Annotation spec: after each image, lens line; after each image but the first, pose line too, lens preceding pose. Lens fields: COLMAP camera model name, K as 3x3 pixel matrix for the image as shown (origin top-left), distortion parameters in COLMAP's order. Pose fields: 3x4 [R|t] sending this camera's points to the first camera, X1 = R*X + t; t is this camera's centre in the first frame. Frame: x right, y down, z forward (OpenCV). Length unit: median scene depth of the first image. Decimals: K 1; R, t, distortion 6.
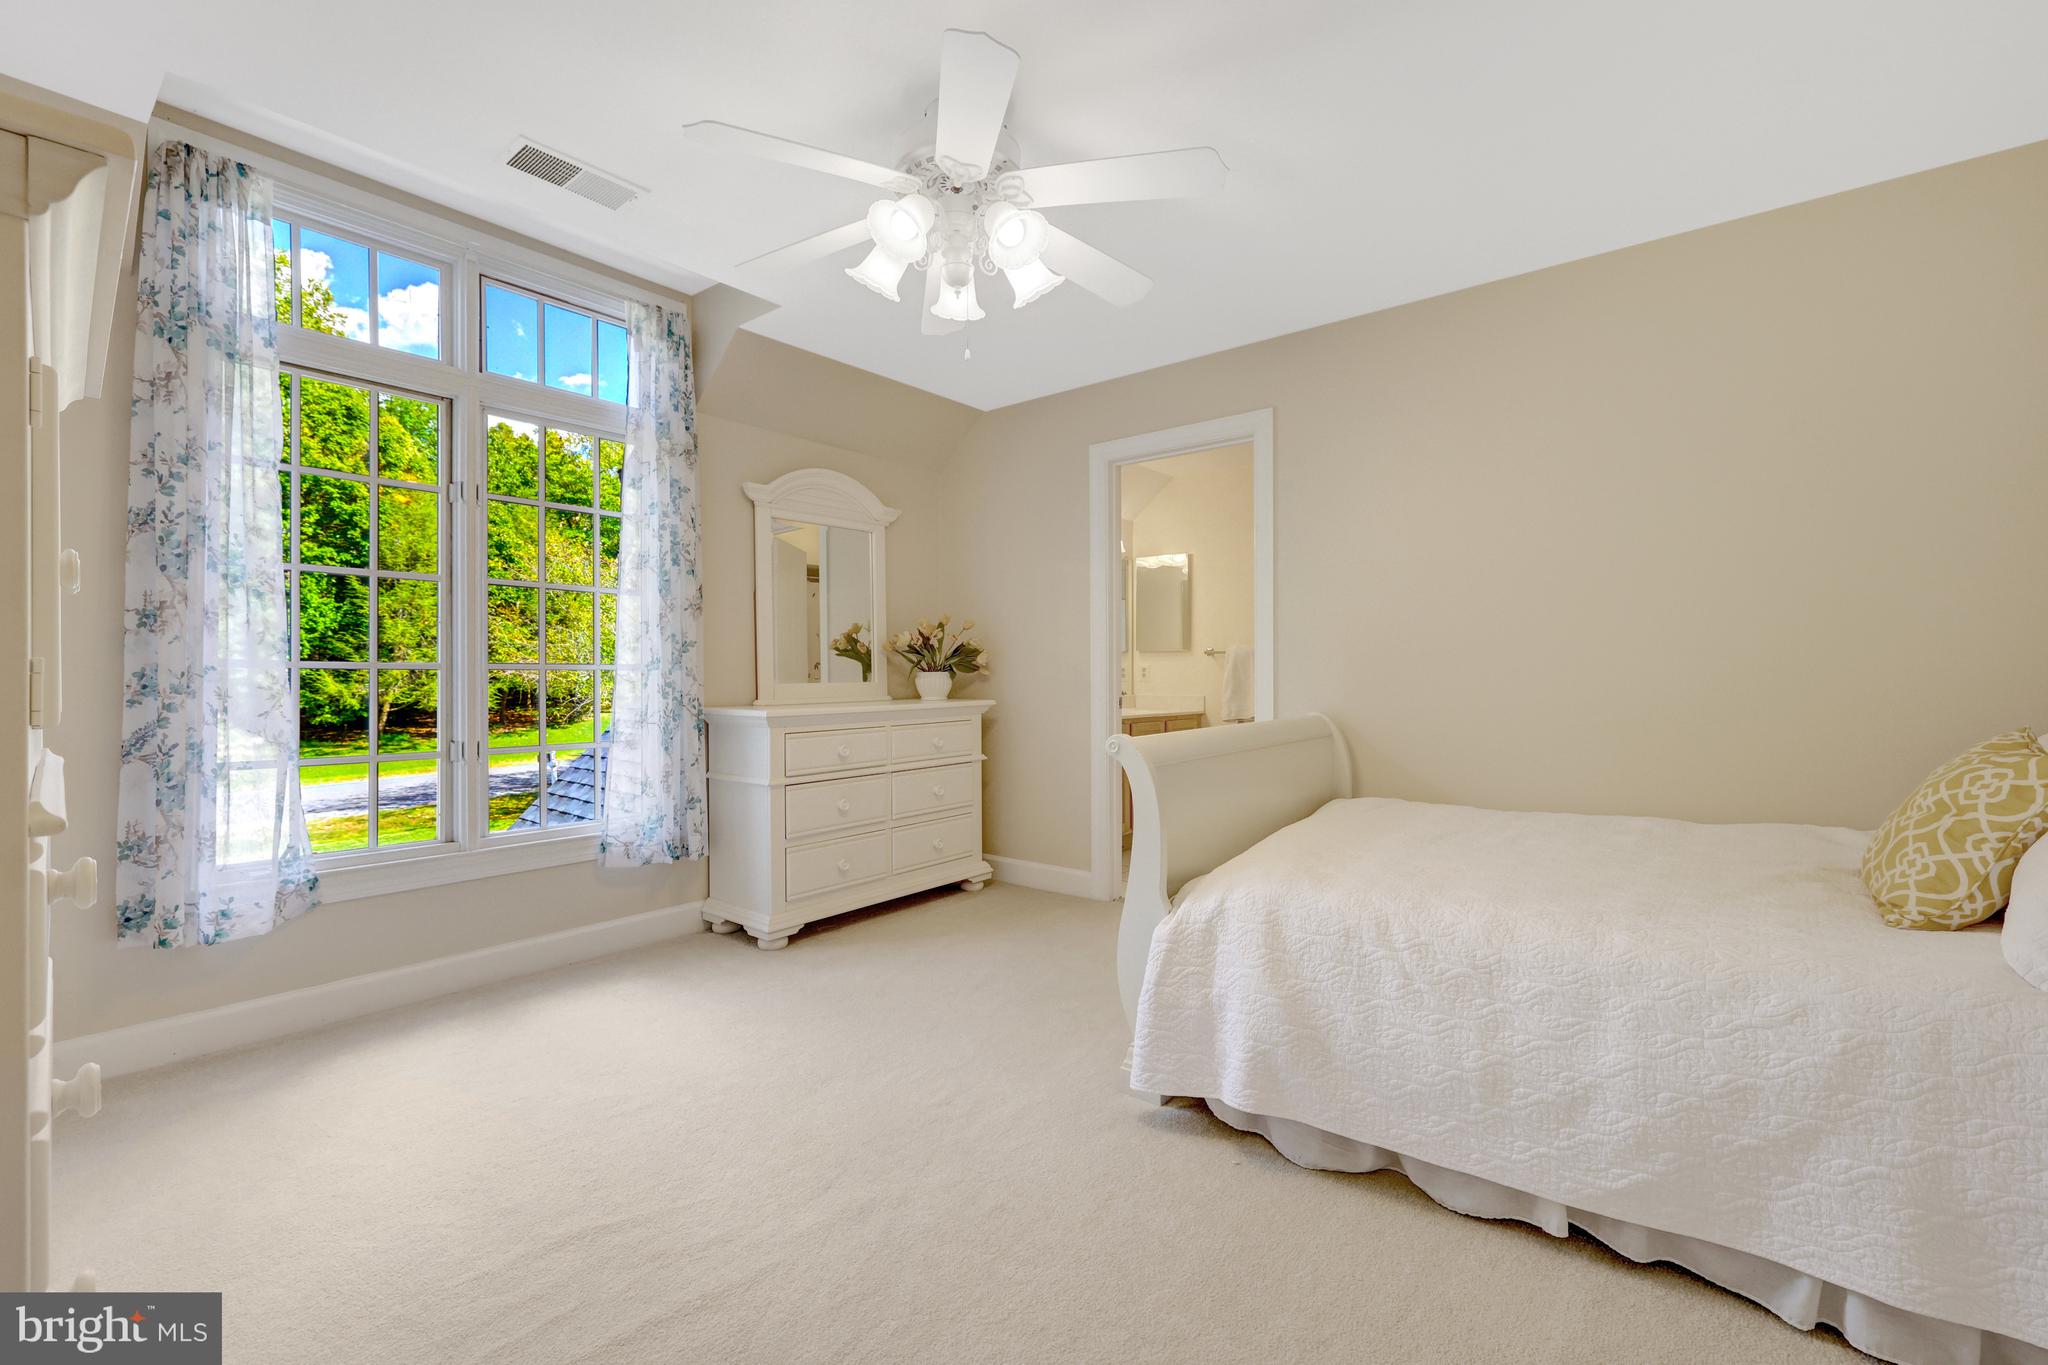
lens RADIAL K [[897.9, 0, 1024.1], [0, 897.9, 679.5], [0, 0, 1]] dist [0.001009, 0.000425]
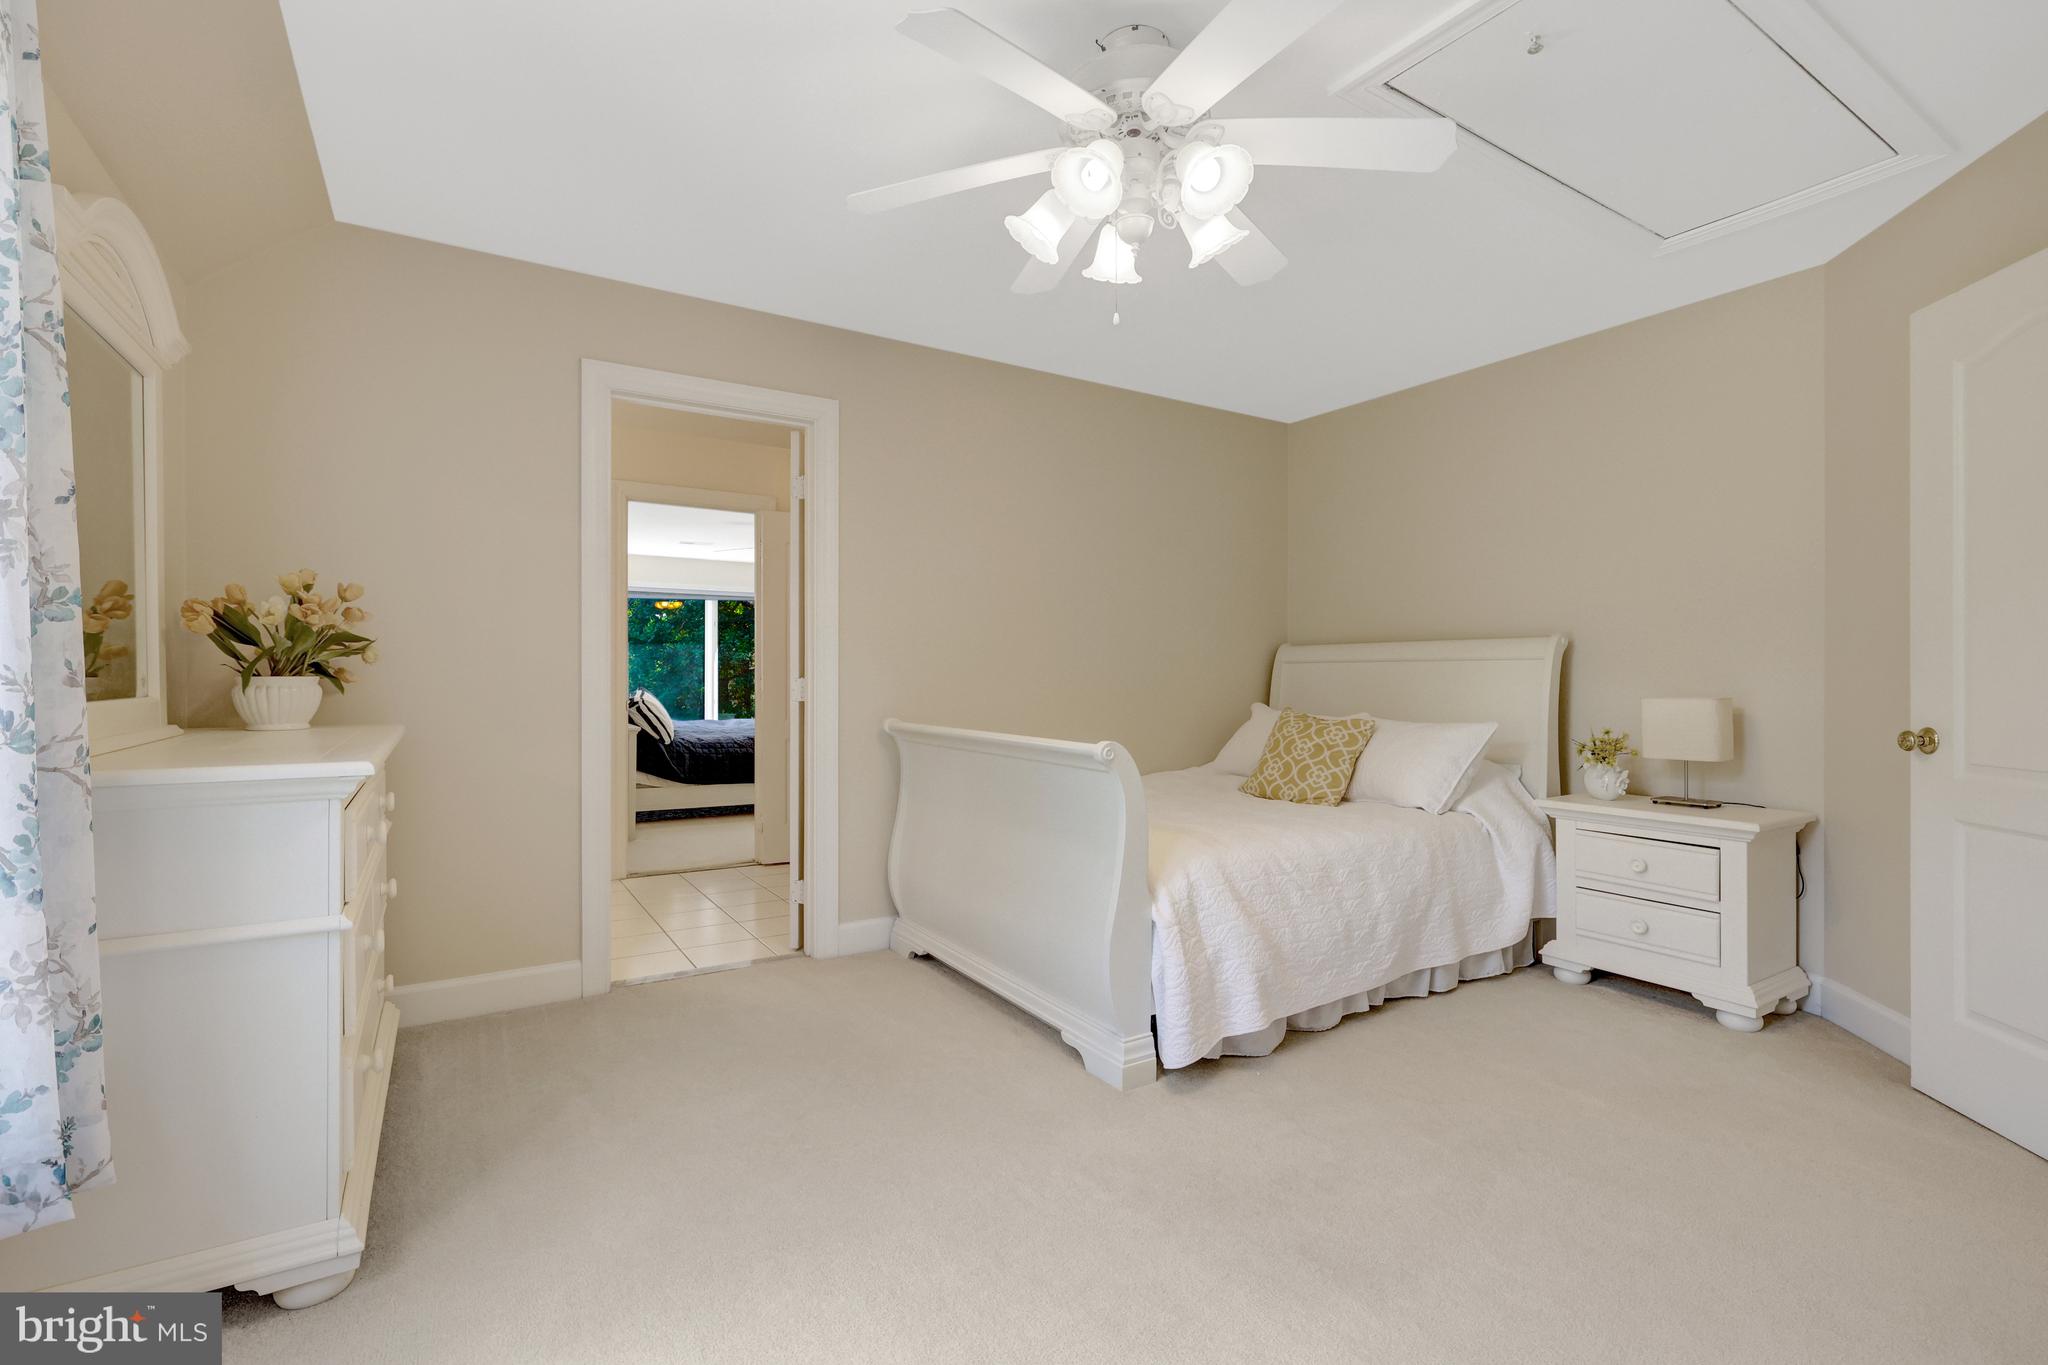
lens RADIAL K [[940.4, 0, 1027.7], [0, 940.4, 673.7], [0, 0, 1]] dist [-0.002213, -0.000337]
pose [[0.287993, 0.006225, 0.957612, -1.269368], [0.002487, 0.999971, -0.007248, -0.011395], [-0.957629, 0.004469, 0.287969, 1.064067]]
